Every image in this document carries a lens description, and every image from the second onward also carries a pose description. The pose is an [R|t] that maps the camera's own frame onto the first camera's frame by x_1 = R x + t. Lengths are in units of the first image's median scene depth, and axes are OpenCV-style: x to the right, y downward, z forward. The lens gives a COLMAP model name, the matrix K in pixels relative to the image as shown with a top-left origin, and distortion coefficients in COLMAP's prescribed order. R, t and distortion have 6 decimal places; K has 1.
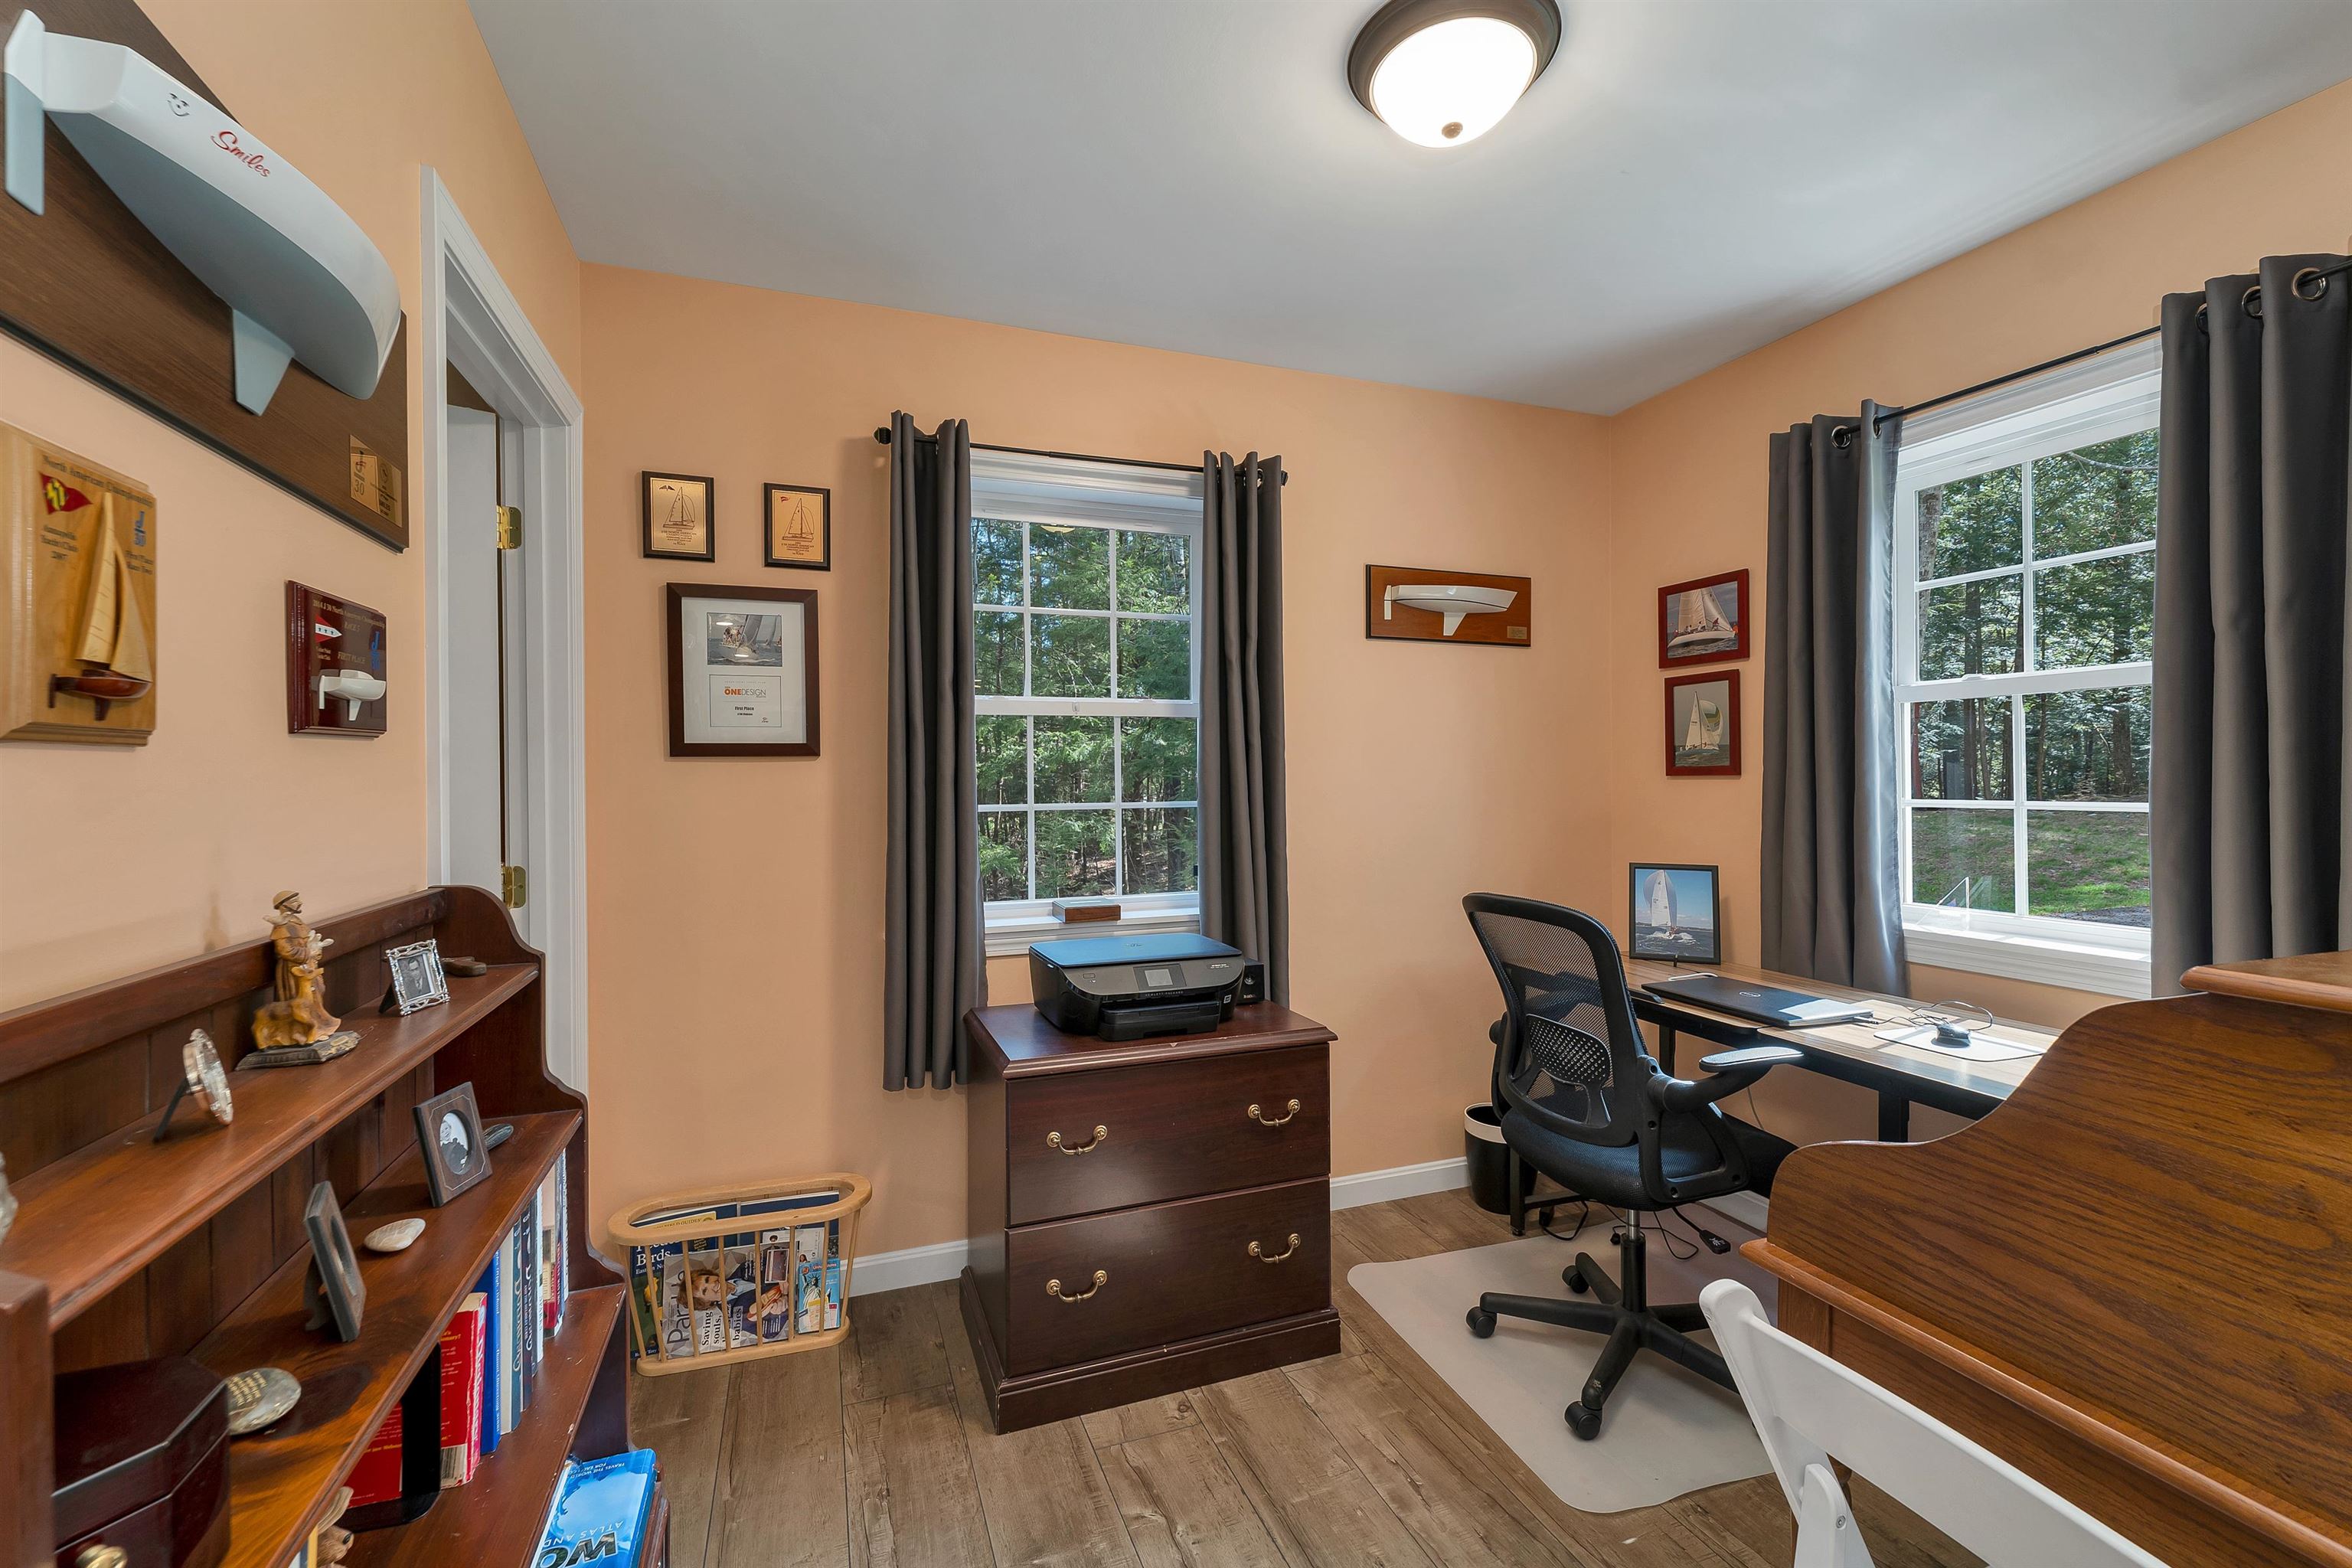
lens RADIAL K [[976.4, 0, 1163.7], [0, 976.4, 773.0], [0, 0, 1]] dist [0.002033, -0.000265]
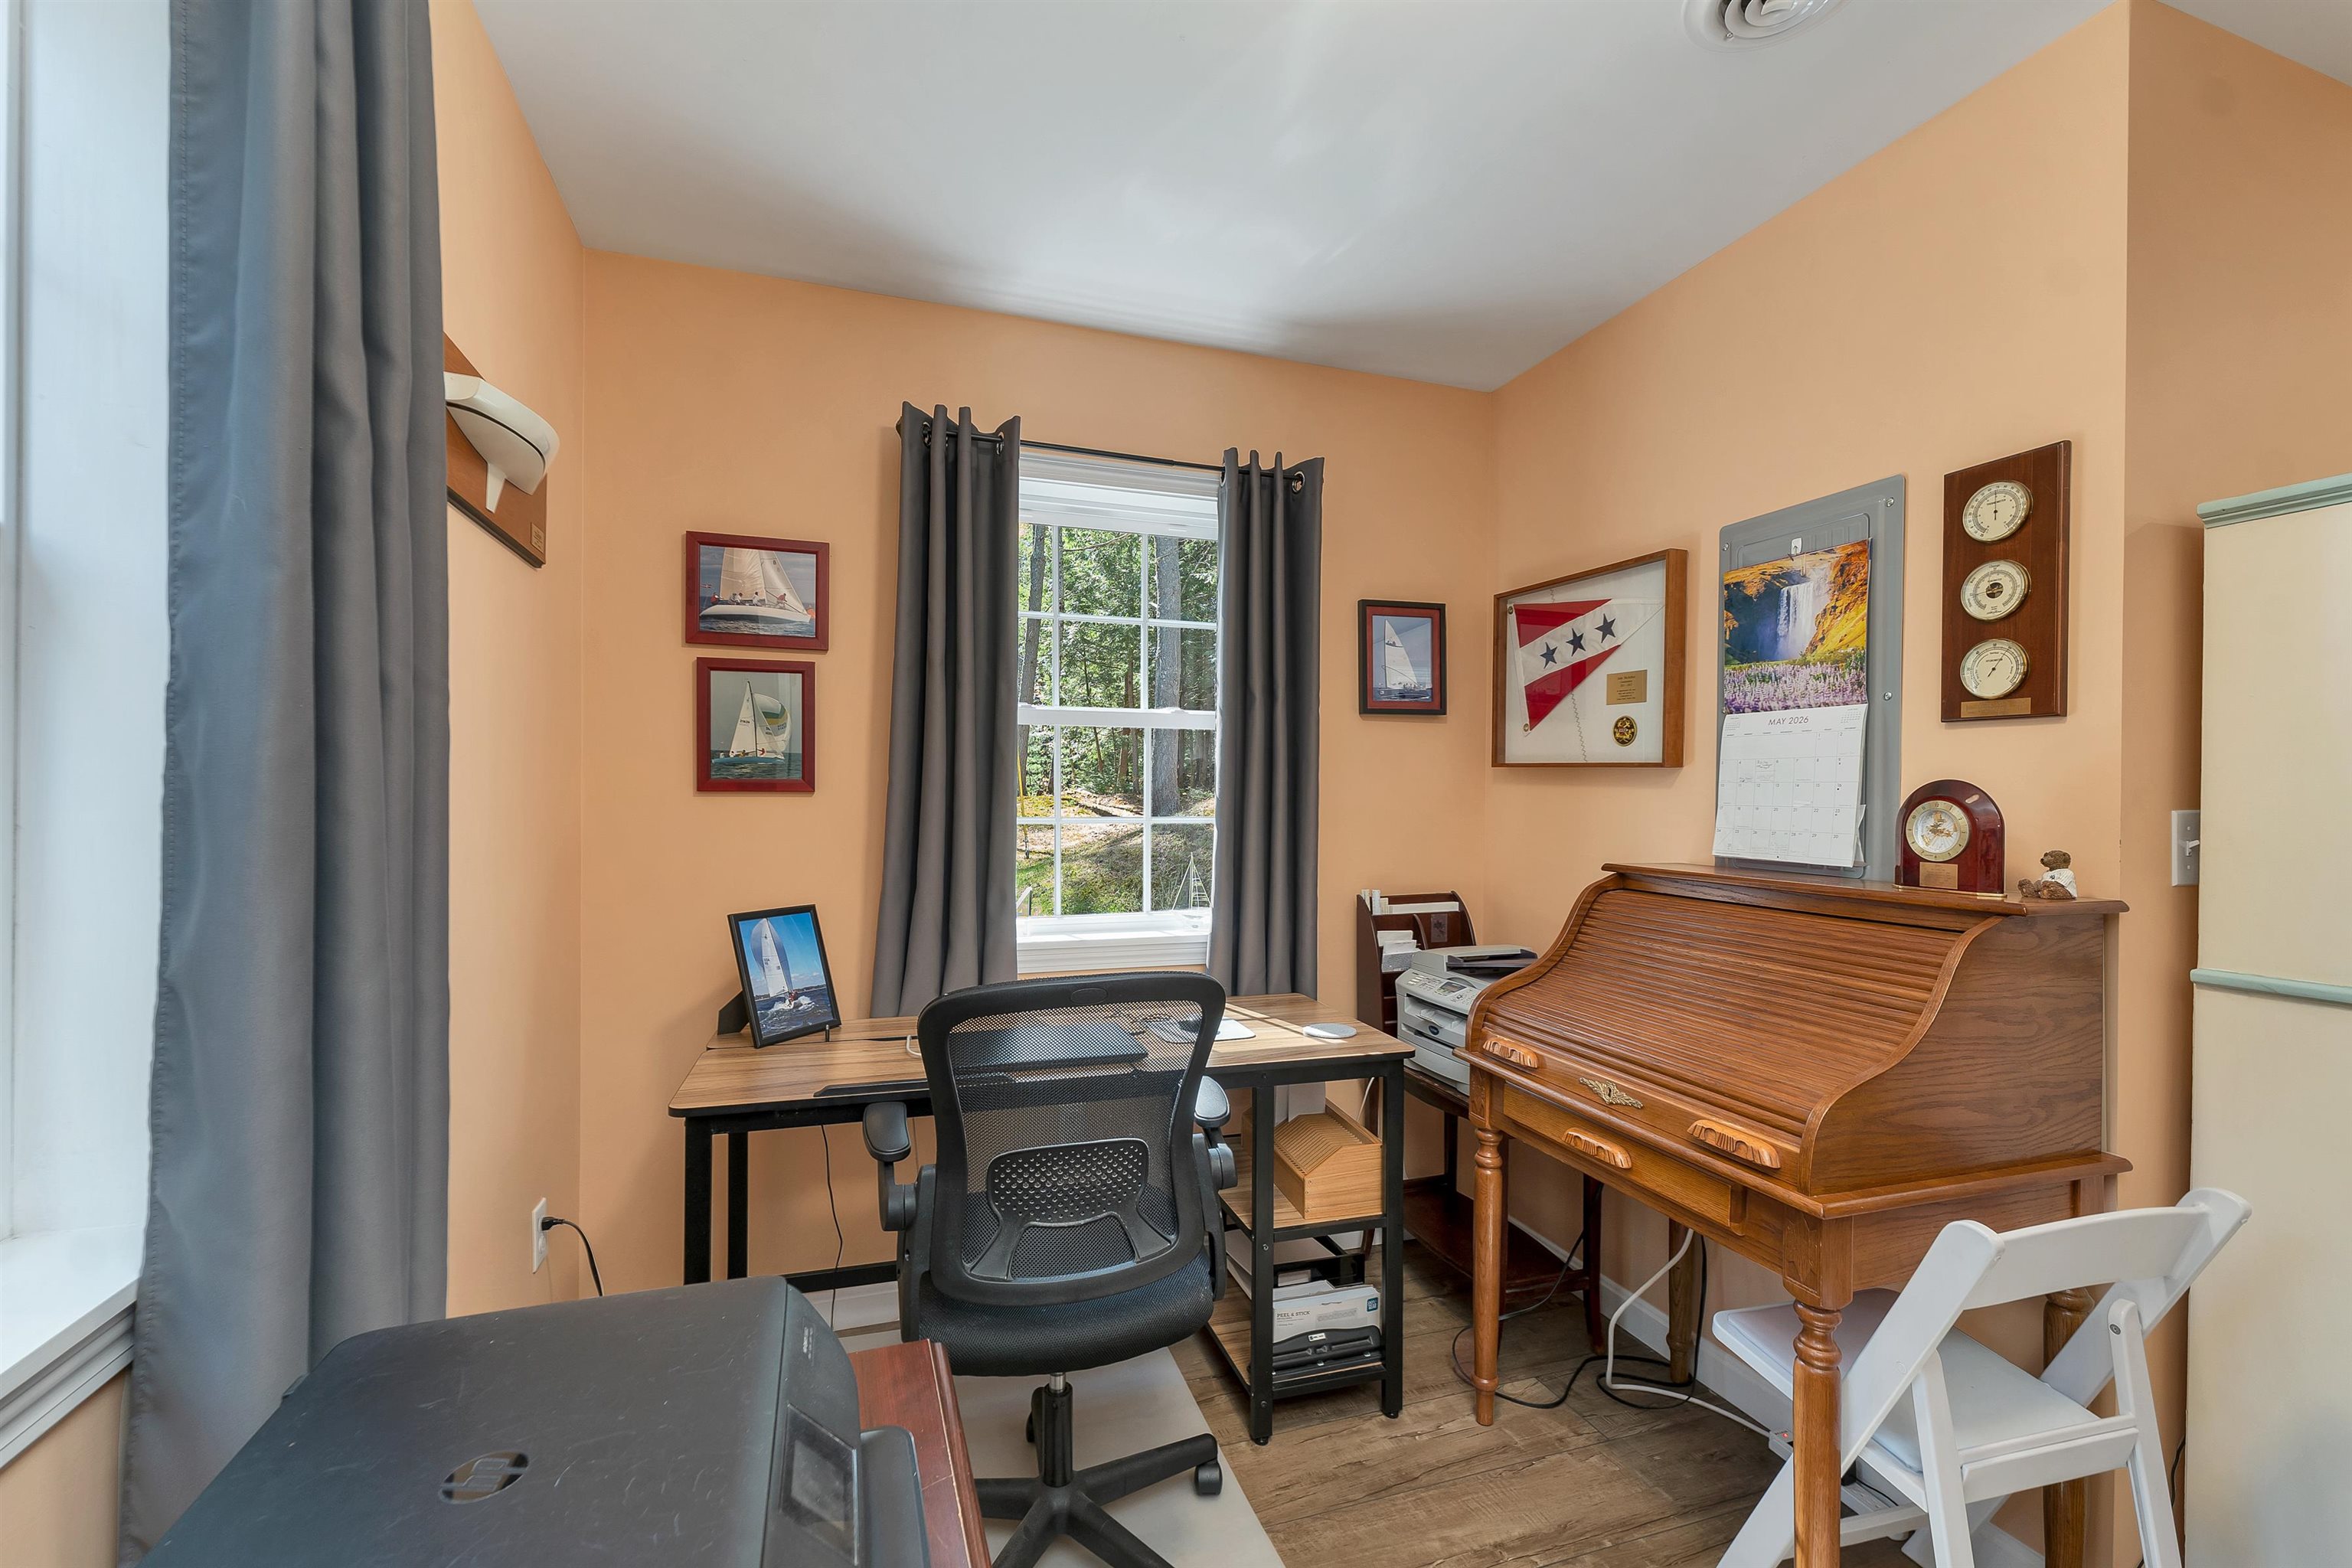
lens RADIAL K [[976.4, 0, 1163.7], [0, 976.4, 773.0], [0, 0, 1]] dist [0.002033, -0.000265]
pose [[0.016486, 0.021920, 0.999624, -0.227184], [-0.011947, 0.999693, -0.021724, 0.001287], [-0.999793, -0.011584, 0.016743, 0.688337]]
